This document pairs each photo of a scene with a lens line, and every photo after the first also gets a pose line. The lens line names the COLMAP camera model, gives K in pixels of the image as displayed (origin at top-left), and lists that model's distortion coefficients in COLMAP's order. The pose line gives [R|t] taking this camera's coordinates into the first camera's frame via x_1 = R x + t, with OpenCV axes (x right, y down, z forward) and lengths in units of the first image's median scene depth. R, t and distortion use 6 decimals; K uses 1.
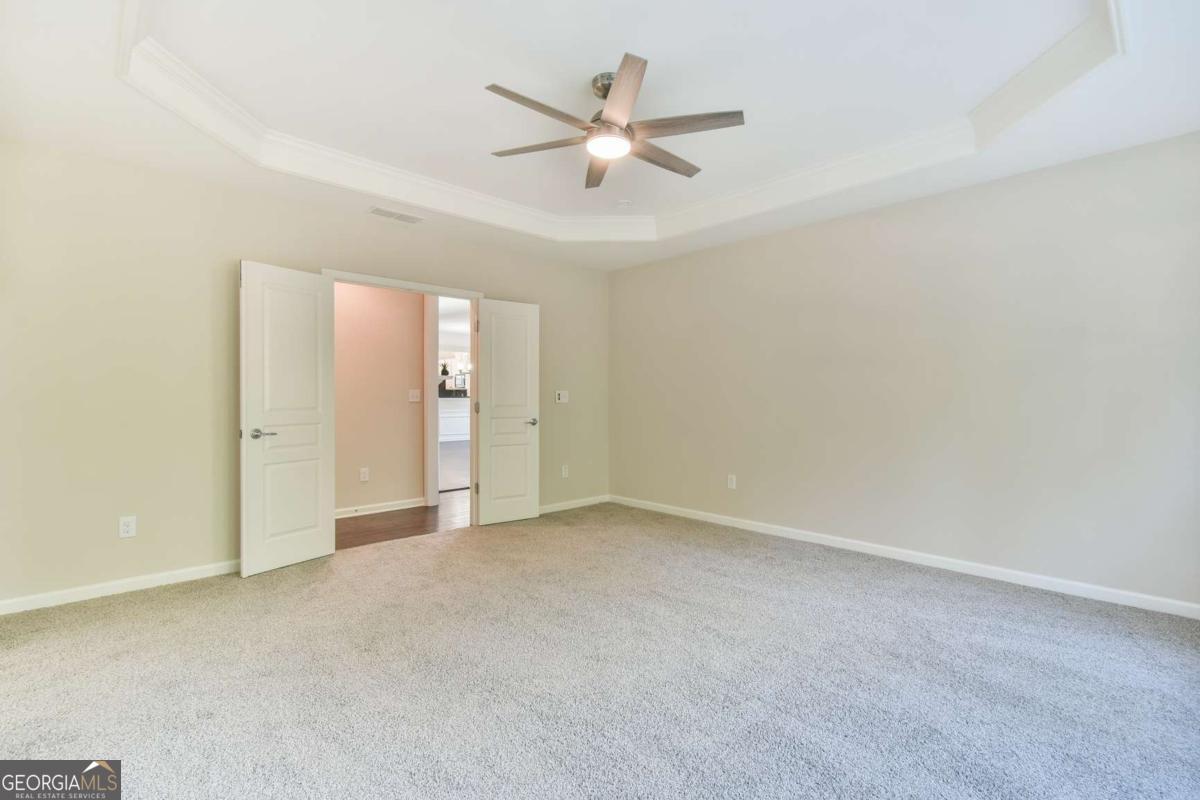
lens RADIAL K [[541.2, 0, 600.0], [0, 541.2, 400.0], [0, 0, 1]] dist [-0.000301, -0.000097]
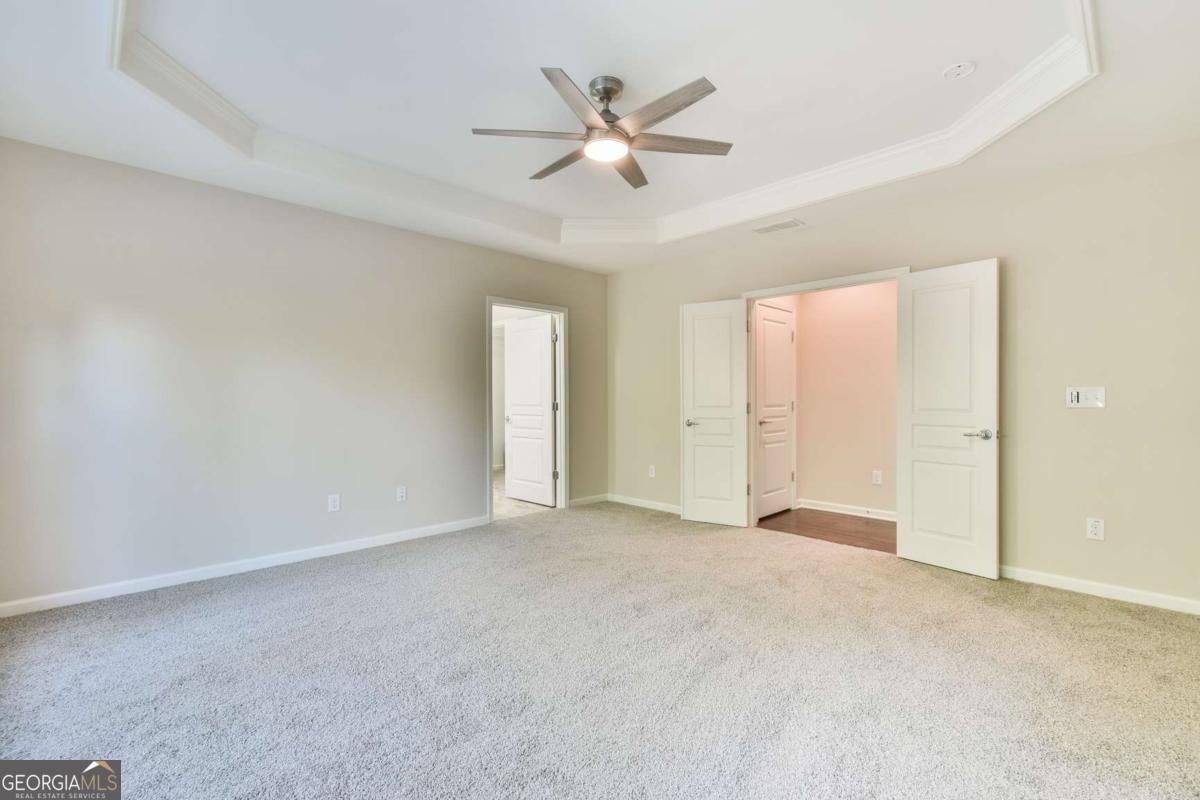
lens RADIAL K [[530.3, 0, 600.0], [0, 530.3, 400.0], [0, 0, 1]] dist [0.000482, -0.000030]
pose [[0.010712, 0.004566, -0.999932, 0.658707], [-0.005792, 0.999973, 0.004504, -0.003513], [0.999926, 0.005743, 0.010738, 0.640394]]
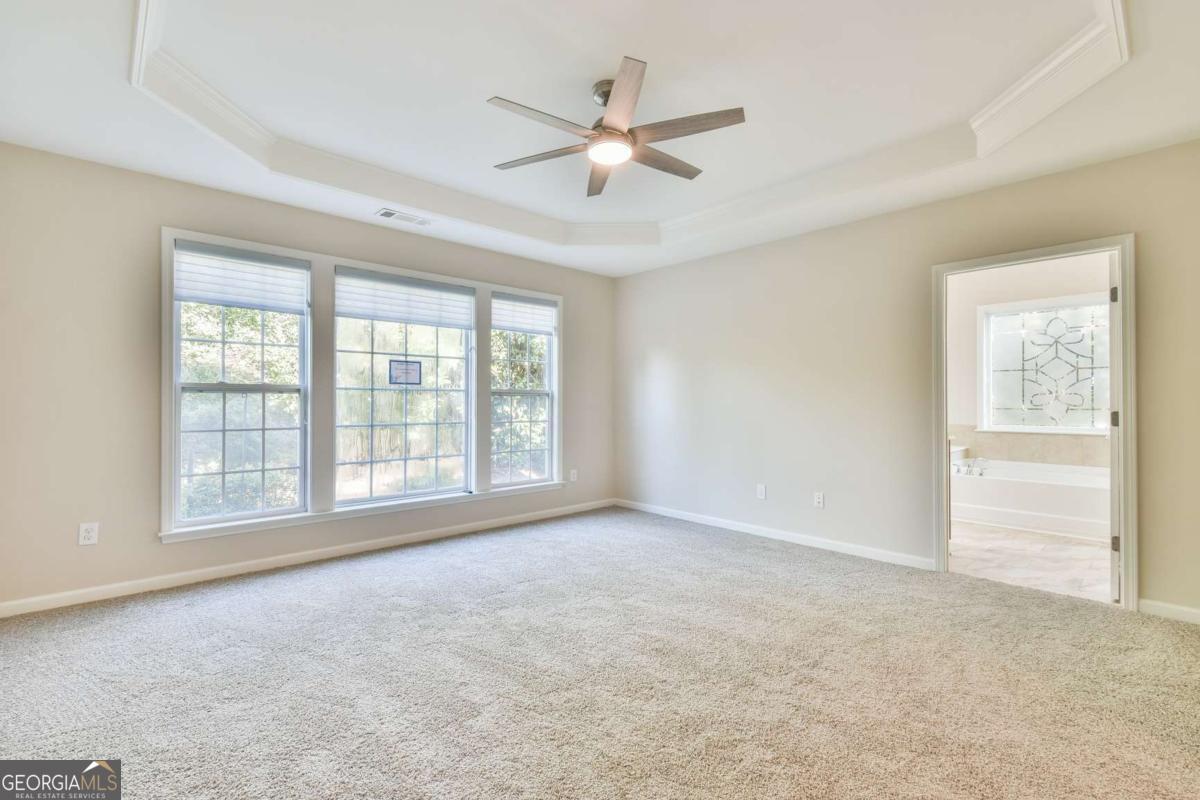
lens RADIAL K [[530.3, 0, 600.0], [0, 530.3, 400.0], [0, 0, 1]] dist [0.000482, -0.000030]
pose [[-0.999753, -0.001104, 0.022183, 0.014841], [-0.001053, 0.999997, 0.002315, -0.007368], [-0.022185, 0.002291, -0.999751, 1.300074]]
